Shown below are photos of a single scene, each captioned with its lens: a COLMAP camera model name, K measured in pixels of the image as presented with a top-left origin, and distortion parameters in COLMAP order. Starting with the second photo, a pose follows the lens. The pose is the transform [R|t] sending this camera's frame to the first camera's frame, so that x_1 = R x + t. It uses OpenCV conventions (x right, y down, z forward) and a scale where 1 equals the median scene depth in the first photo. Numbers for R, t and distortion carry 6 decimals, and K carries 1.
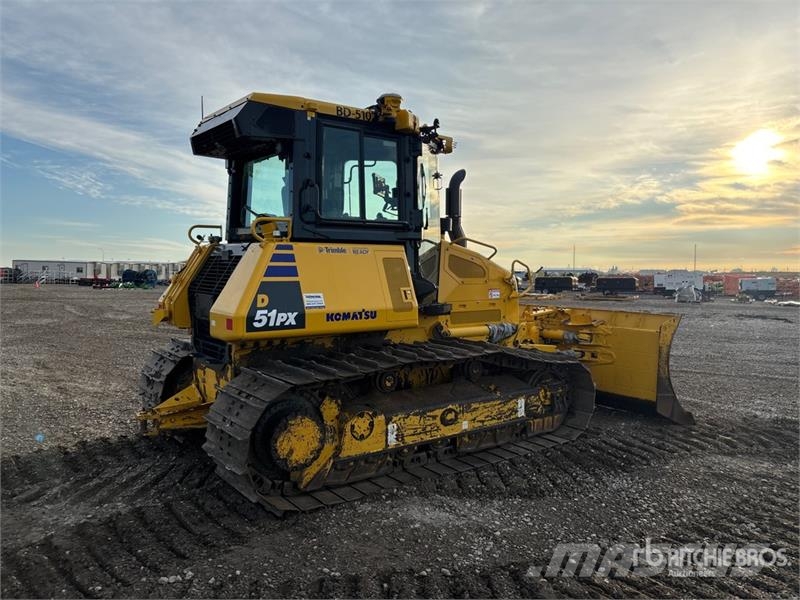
lens RADIAL K [[616.4, 0, 400.0], [0, 616.4, 300.0], [0, 0, 1]] dist [0.114420, -0.001516]
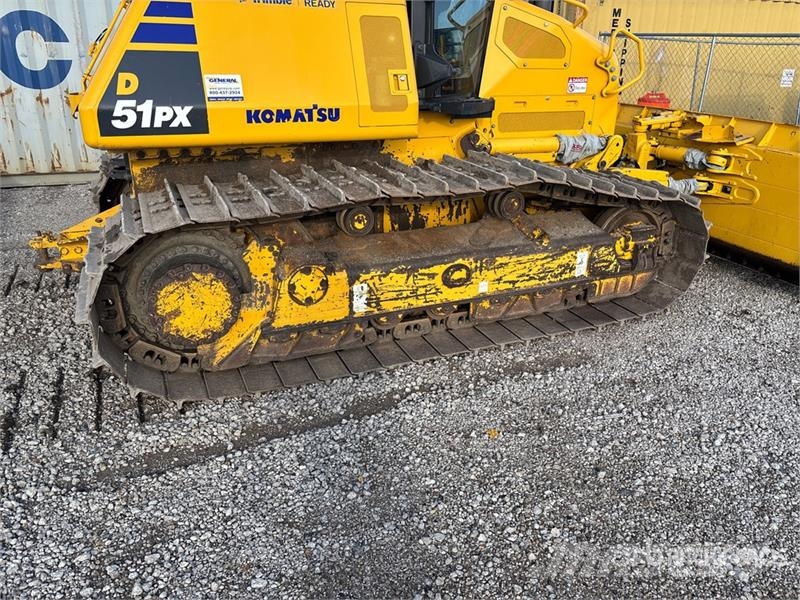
lens RADIAL K [[592.6, 0, 400.0], [0, 592.6, 300.0], [0, 0, 1]] dist [0.080270, -0.104699]
pose [[0.972601, 0.099290, -0.210212, 0.168661], [-0.024978, 0.943606, 0.330126, -0.000366], [0.231136, -0.315831, 0.920232, 0.398484]]
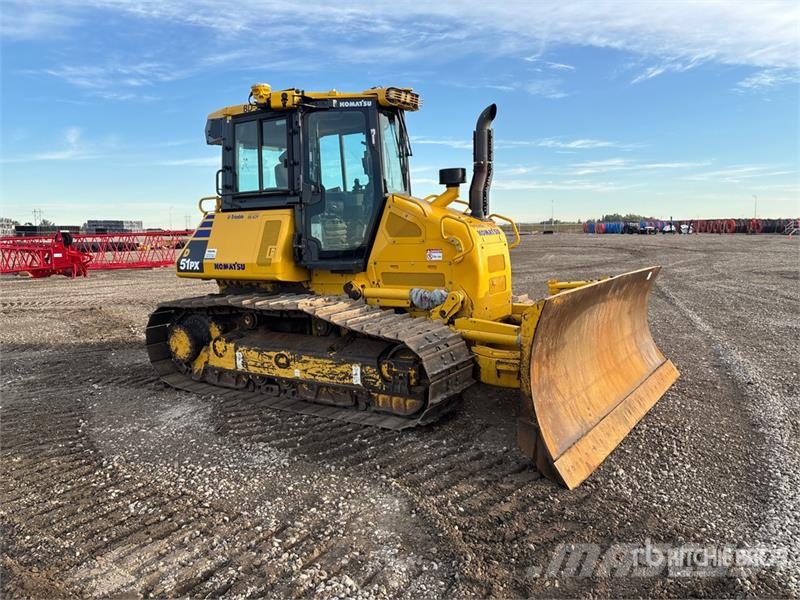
lens RADIAL K [[616.4, 0, 400.0], [0, 616.4, 300.0], [0, 0, 1]] dist [0.114420, -0.001516]
pose [[0.325711, 0.102653, -0.939880, 1.290911], [-0.020438, 0.994621, 0.101549, -0.046069], [0.945248, -0.013866, 0.326057, 0.889074]]
